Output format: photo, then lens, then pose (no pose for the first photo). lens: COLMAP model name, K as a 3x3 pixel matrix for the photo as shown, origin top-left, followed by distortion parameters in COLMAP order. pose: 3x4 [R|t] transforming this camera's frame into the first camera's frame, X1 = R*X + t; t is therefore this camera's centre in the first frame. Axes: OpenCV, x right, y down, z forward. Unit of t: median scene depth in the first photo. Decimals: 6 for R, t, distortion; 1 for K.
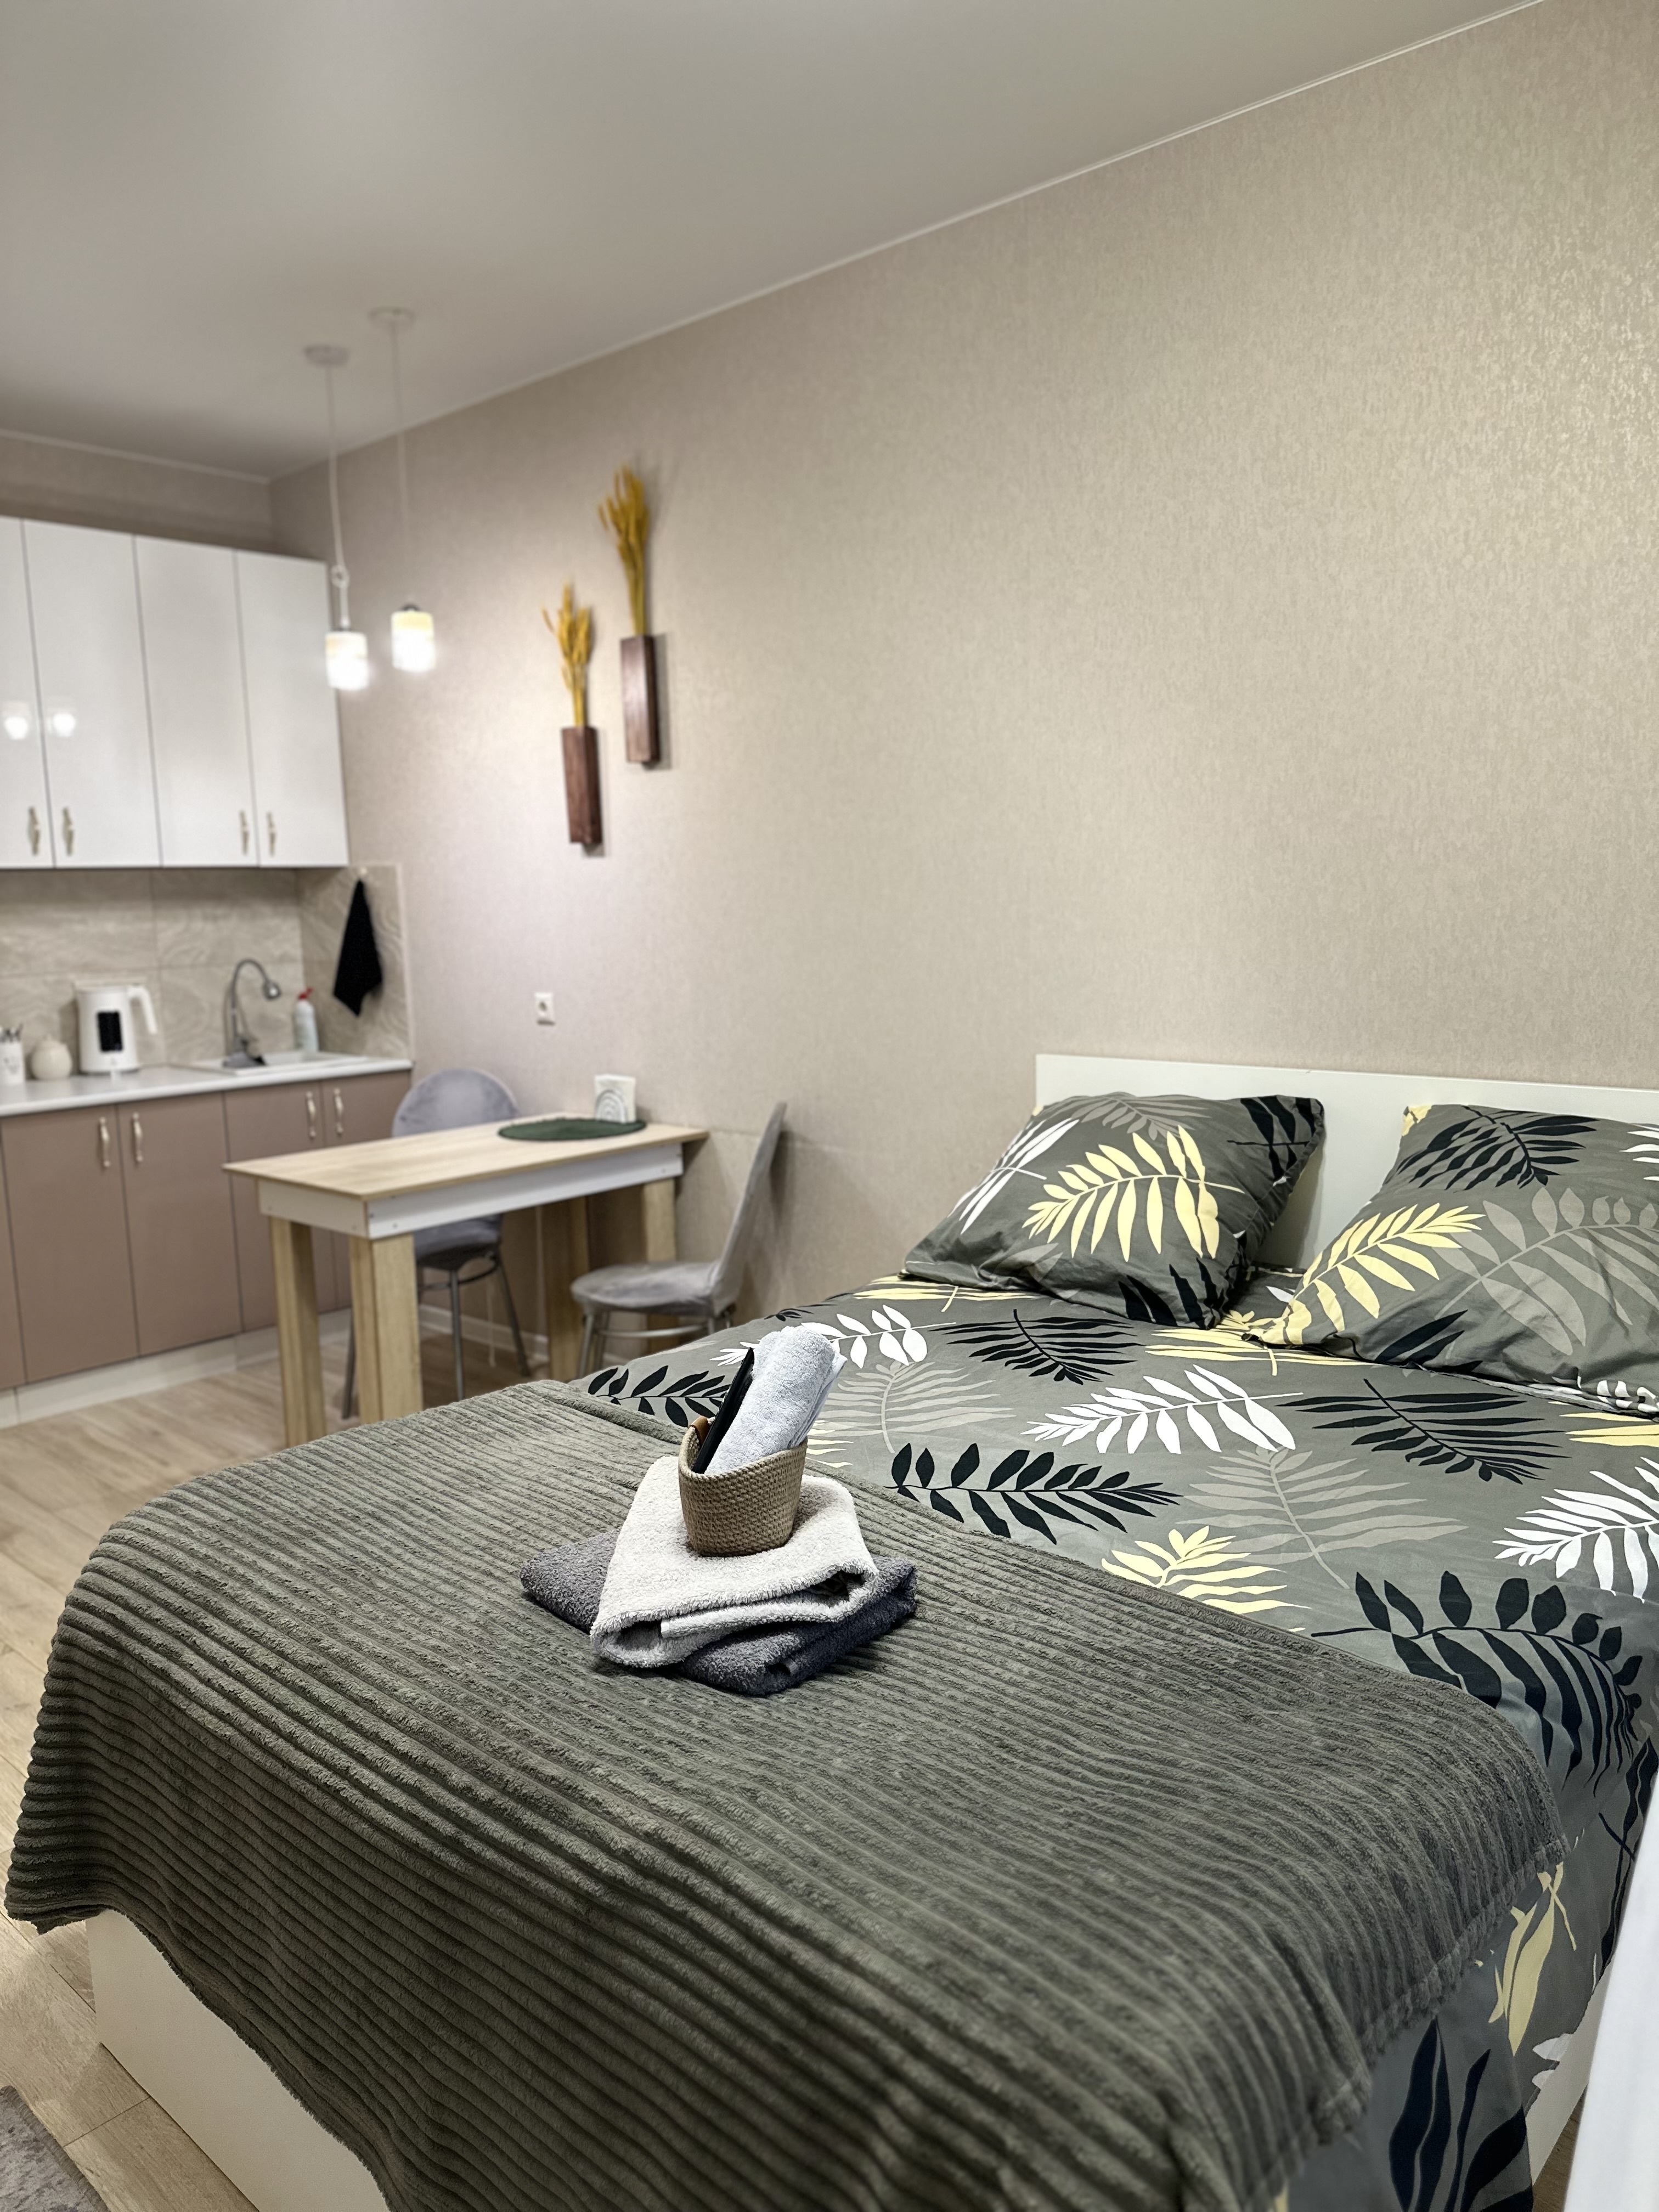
lens RADIAL K [[1559.0, 0, 824.3], [0, 1559.0, 1096.7], [0, 0, 1]] dist [0.108530, -0.113332]
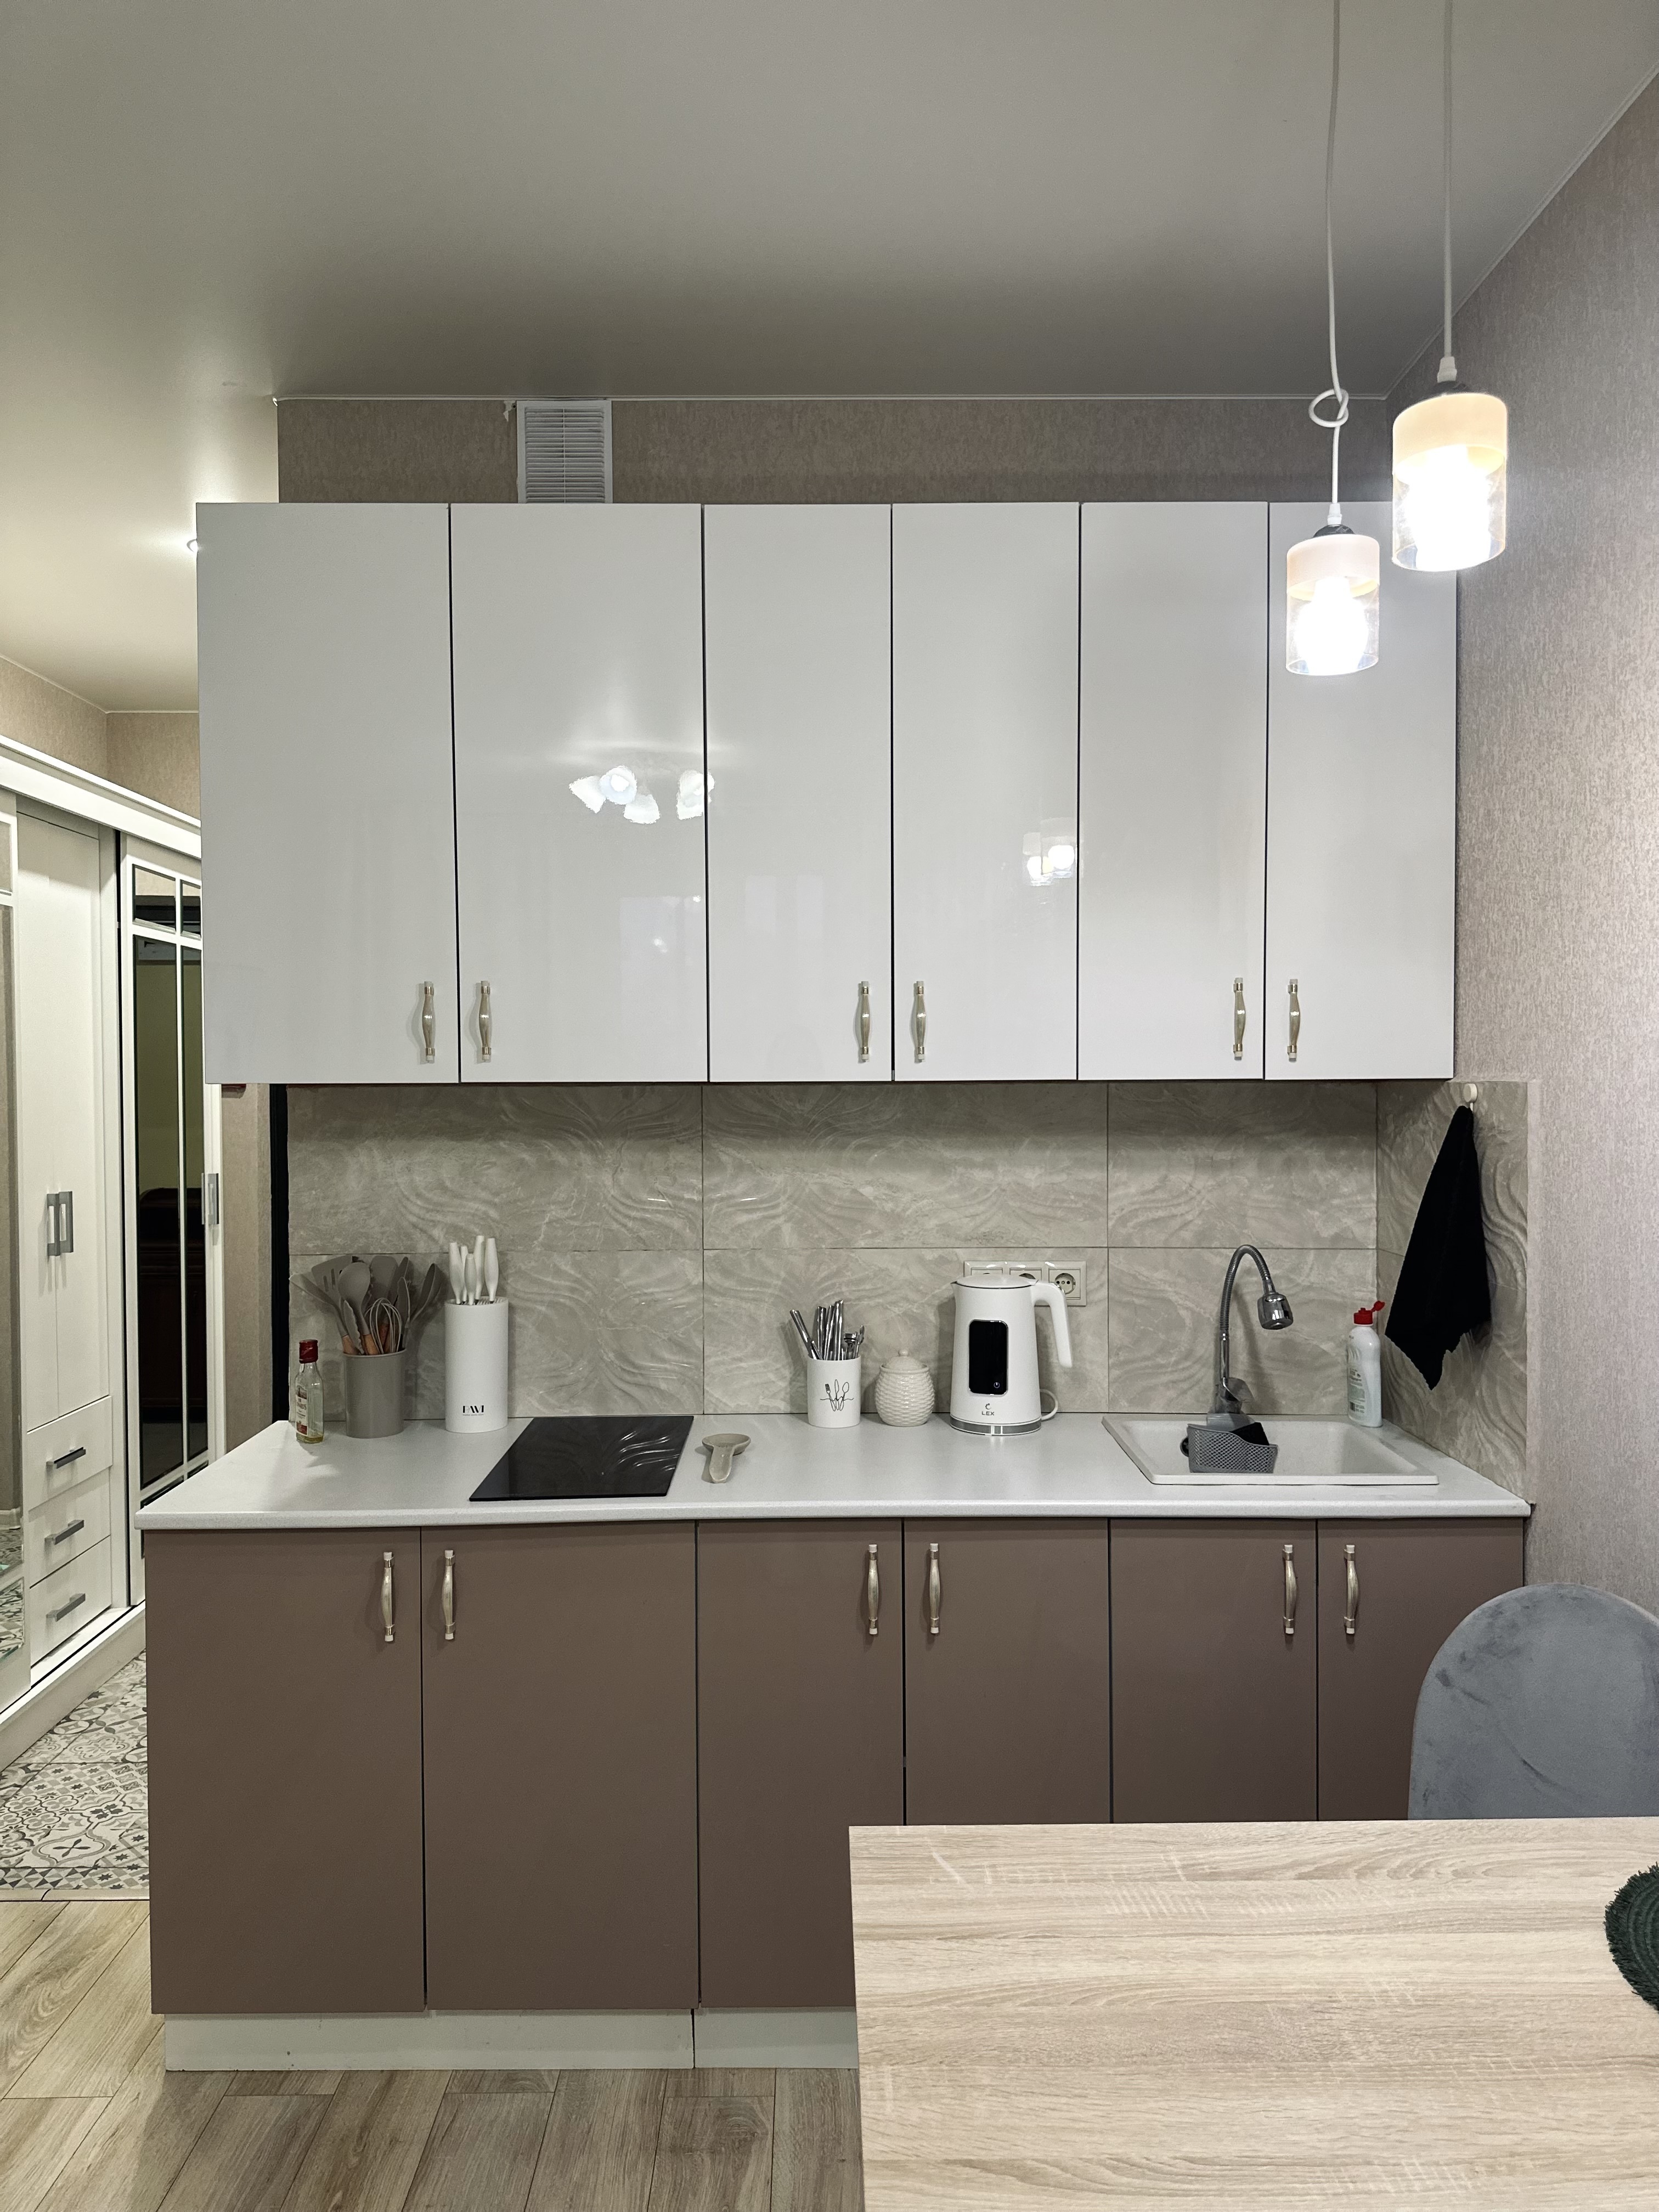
lens RADIAL K [[1559.0, 0, 824.3], [0, 1559.0, 1096.7], [0, 0, 1]] dist [0.108530, -0.113332]
pose [[0.681624, 0.031151, -0.731039, -0.072828], [-0.114289, 0.991363, -0.064320, -0.092134], [0.722721, 0.127392, 0.679298, 0.550925]]
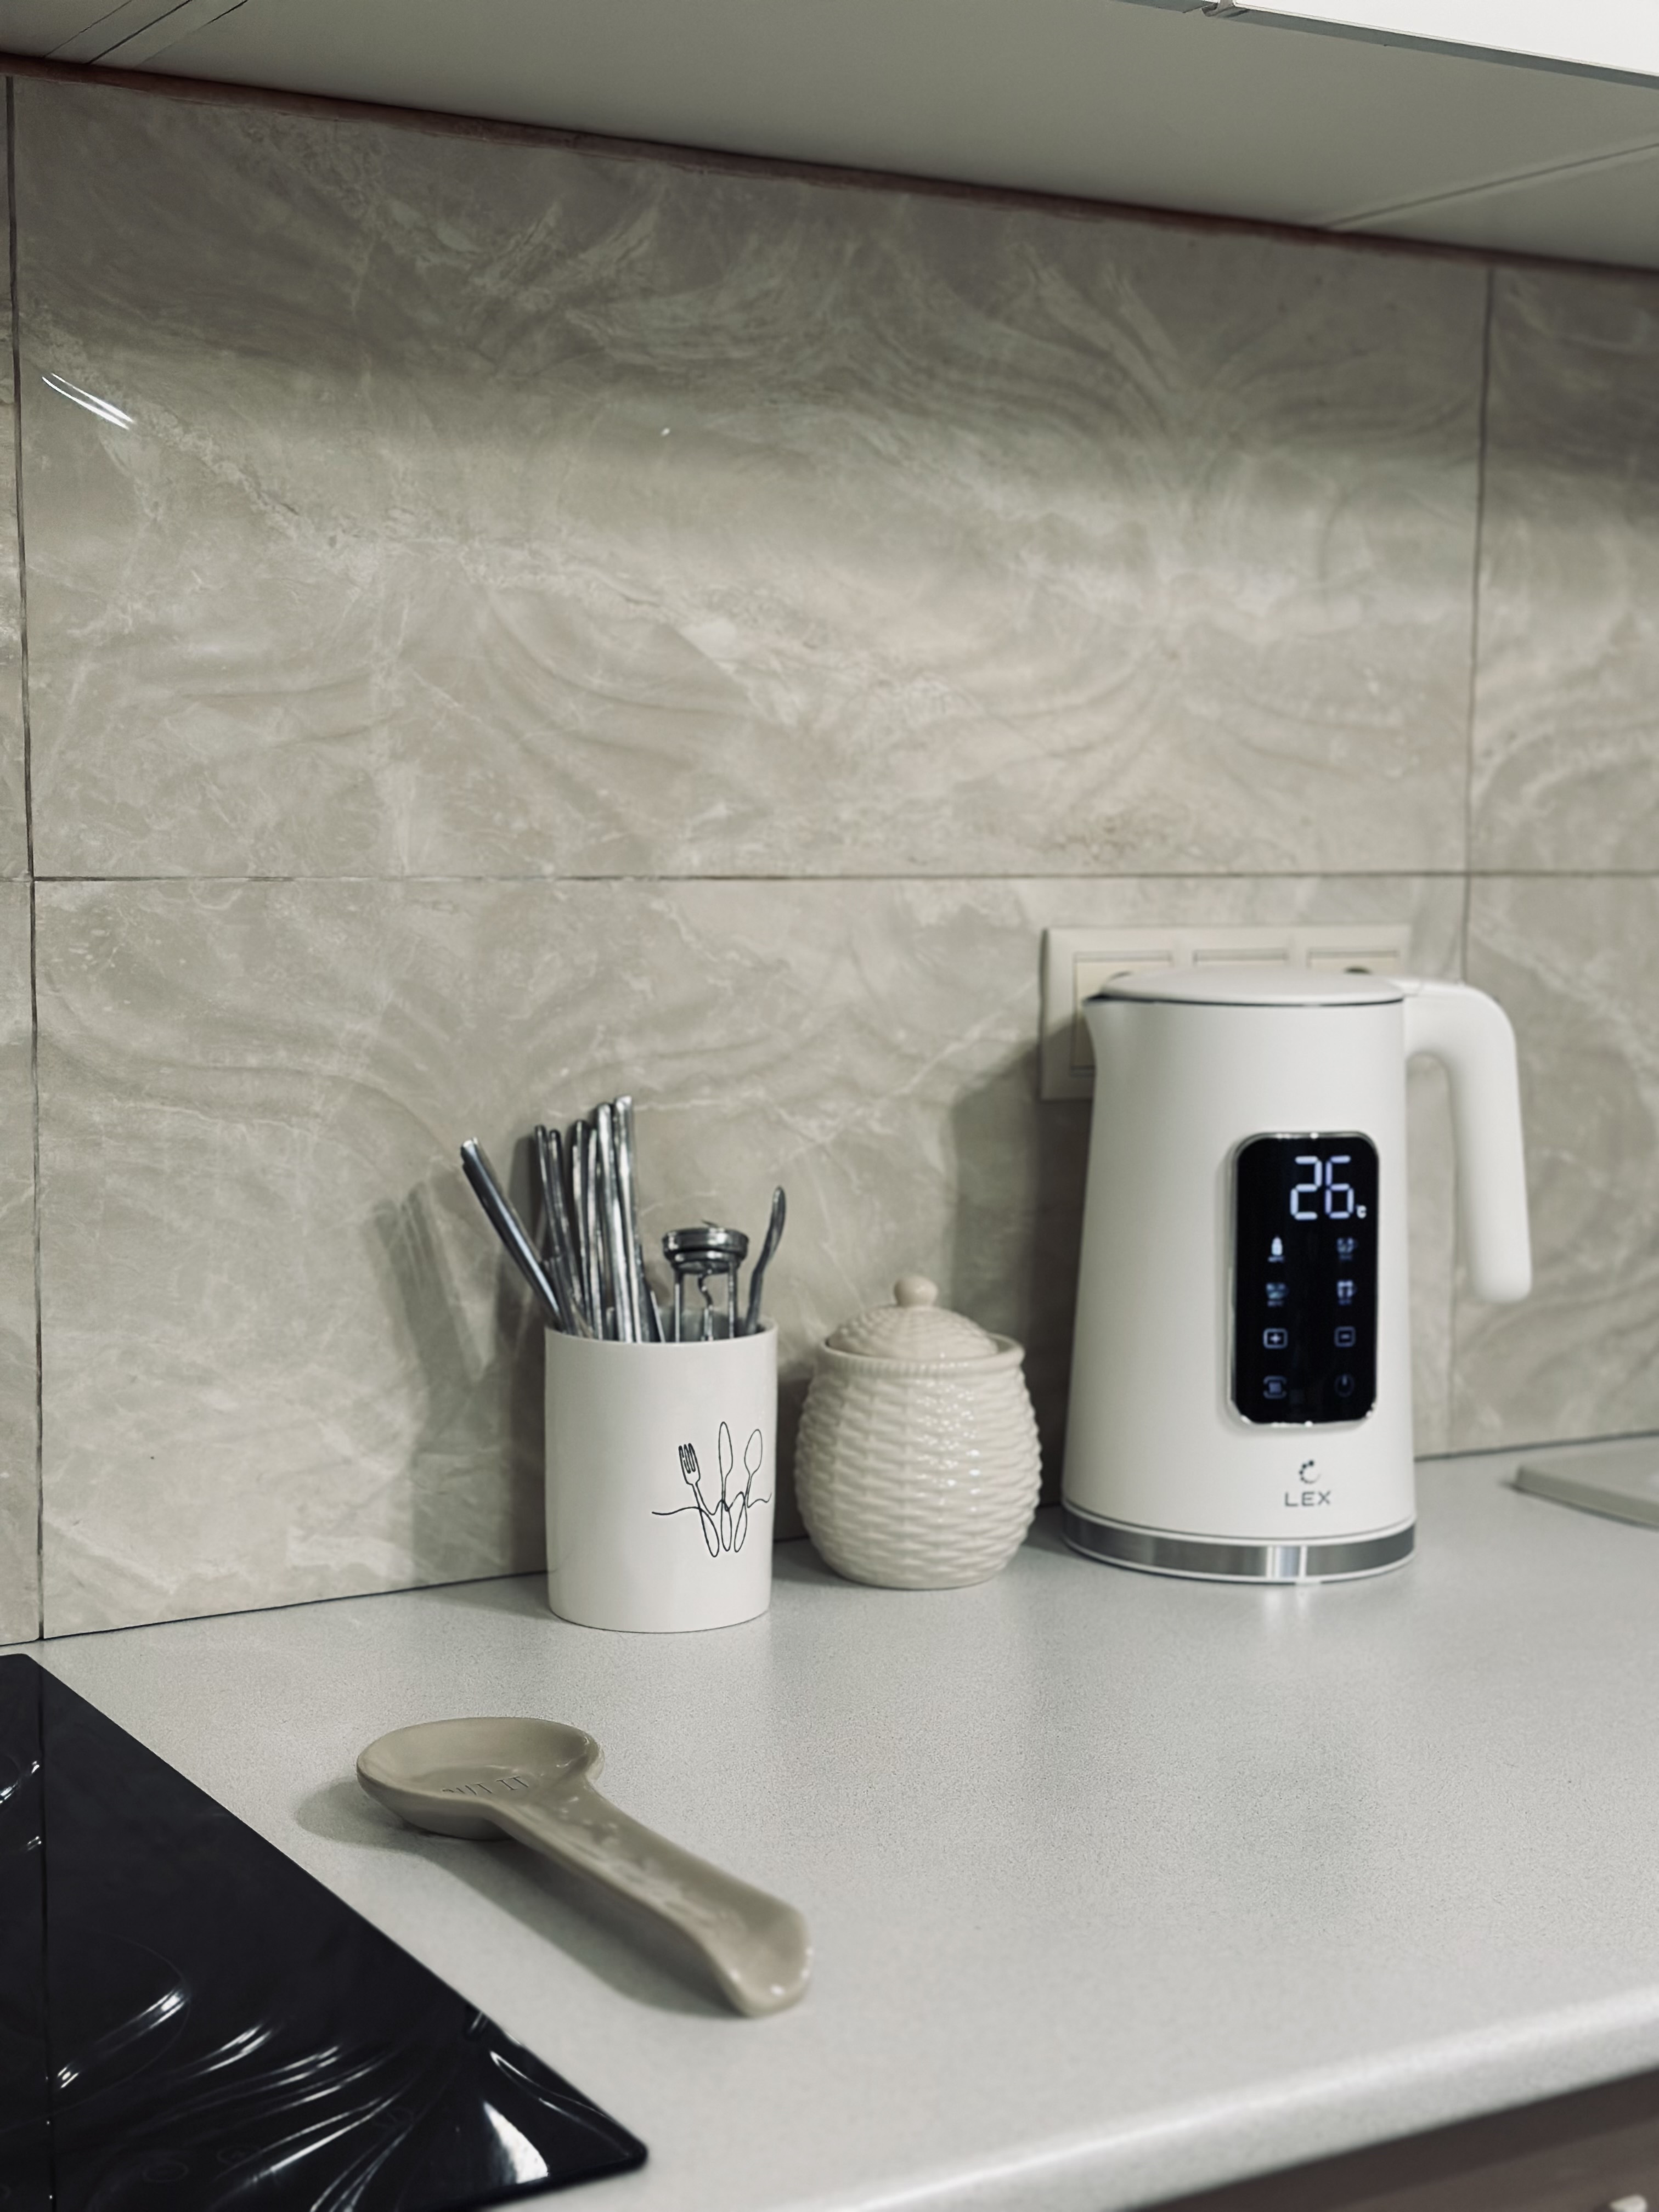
lens RADIAL K [[3087.7, 0, 829.5], [0, 3087.7, 1106.0], [0, 0, 1]] dist [0.123454, -0.004713]
pose [[0.957370, 0.065322, -0.281382, -0.412614], [-0.075720, 0.996784, -0.026230, -0.046334], [0.278764, 0.046419, 0.959237, 0.711339]]
